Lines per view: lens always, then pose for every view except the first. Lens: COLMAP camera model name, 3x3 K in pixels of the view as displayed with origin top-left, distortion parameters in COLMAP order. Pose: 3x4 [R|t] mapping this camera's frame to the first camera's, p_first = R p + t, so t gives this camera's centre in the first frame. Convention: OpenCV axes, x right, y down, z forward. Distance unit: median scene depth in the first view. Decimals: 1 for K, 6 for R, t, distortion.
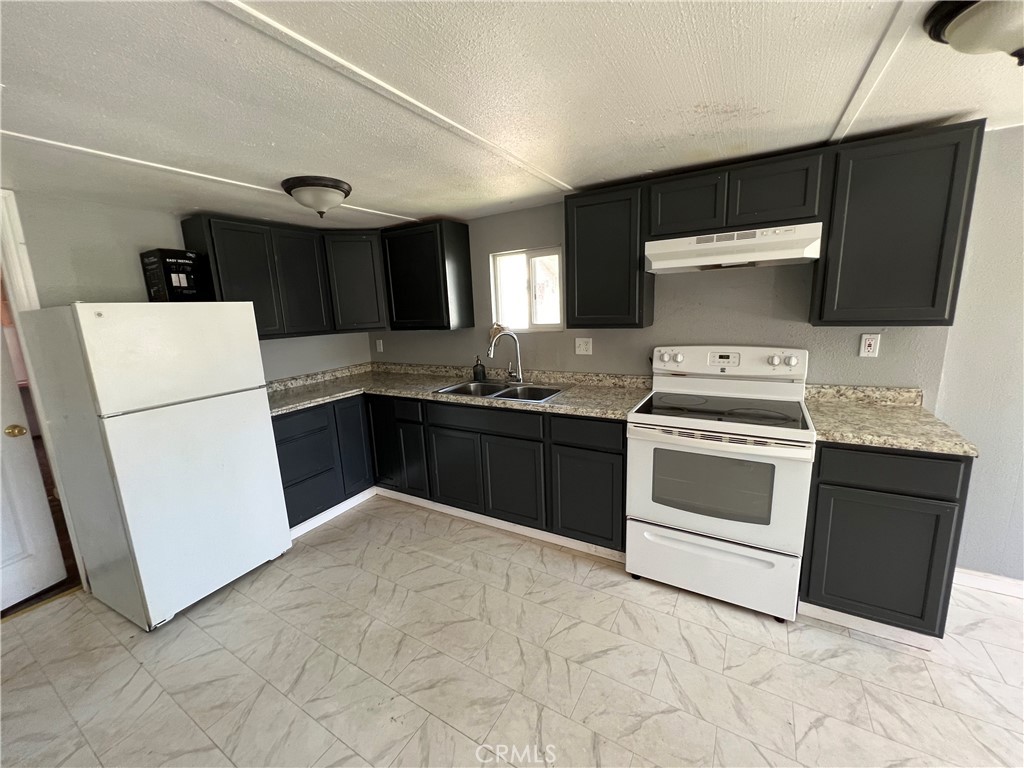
lens RADIAL K [[409.3, 0, 508.3], [0, 409.3, 382.9], [0, 0, 1]] dist [-0.001688, 0.001082]
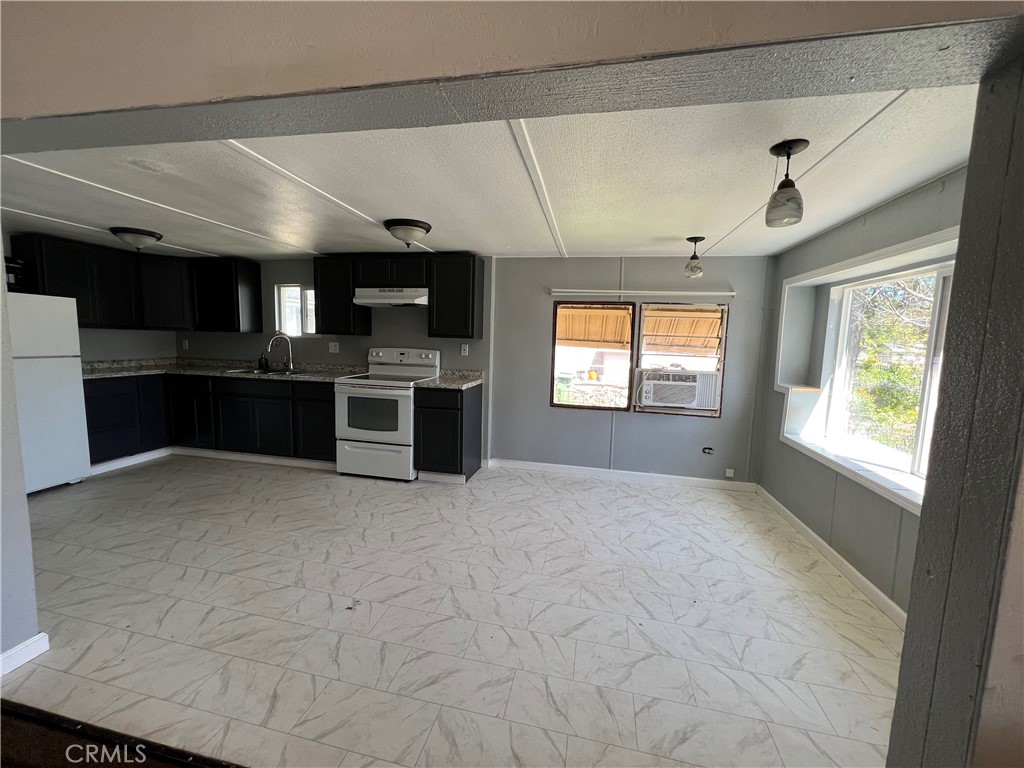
lens RADIAL K [[409.3, 0, 508.7], [0, 409.3, 383.6], [0, 0, 1]] dist [-0.001688, 0.001082]
pose [[0.946172, 0.035163, 0.321749, 0.384009], [-0.007168, 0.996114, -0.087782, 0.221899], [-0.323585, 0.080750, 0.942747, -0.857428]]
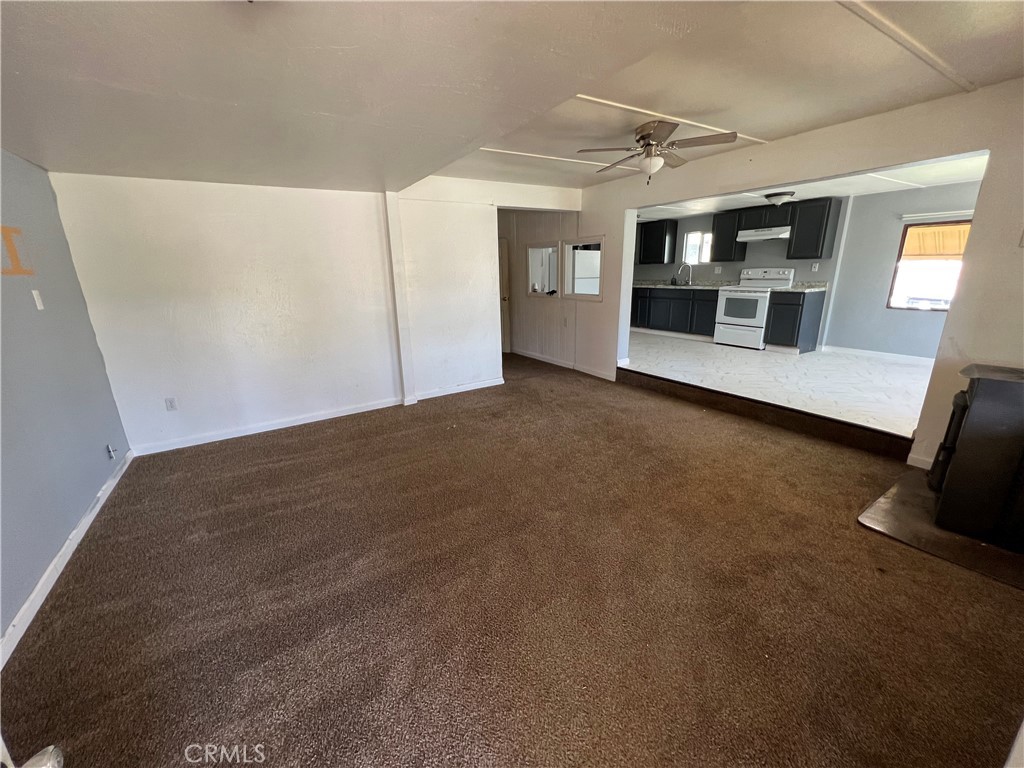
lens RADIAL K [[409.3, 0, 509.8], [0, 409.3, 383.7], [0, 0, 1]] dist [-0.001688, 0.001082]
pose [[0.887663, 0.147724, -0.436155, 0.299076], [-0.107112, 0.987406, 0.116435, 0.545199], [0.447863, -0.056638, 0.892307, -2.305920]]
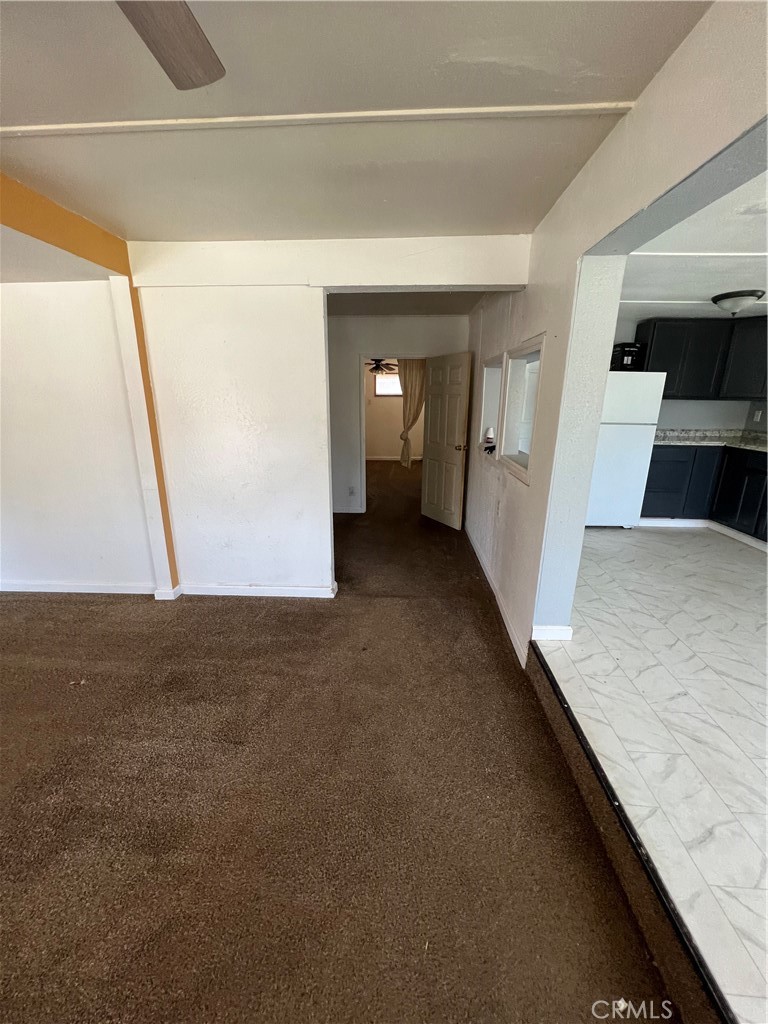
lens RADIAL K [[409.3, 0, 386.2], [0, 409.3, 509.6], [0, 0, 1]] dist [-0.001688, 0.001082]
pose [[0.467154, 0.284520, -0.837147, 0.395197], [-0.200865, 0.956205, 0.212895, 0.207944], [0.861057, 0.068699, 0.503846, -0.780951]]
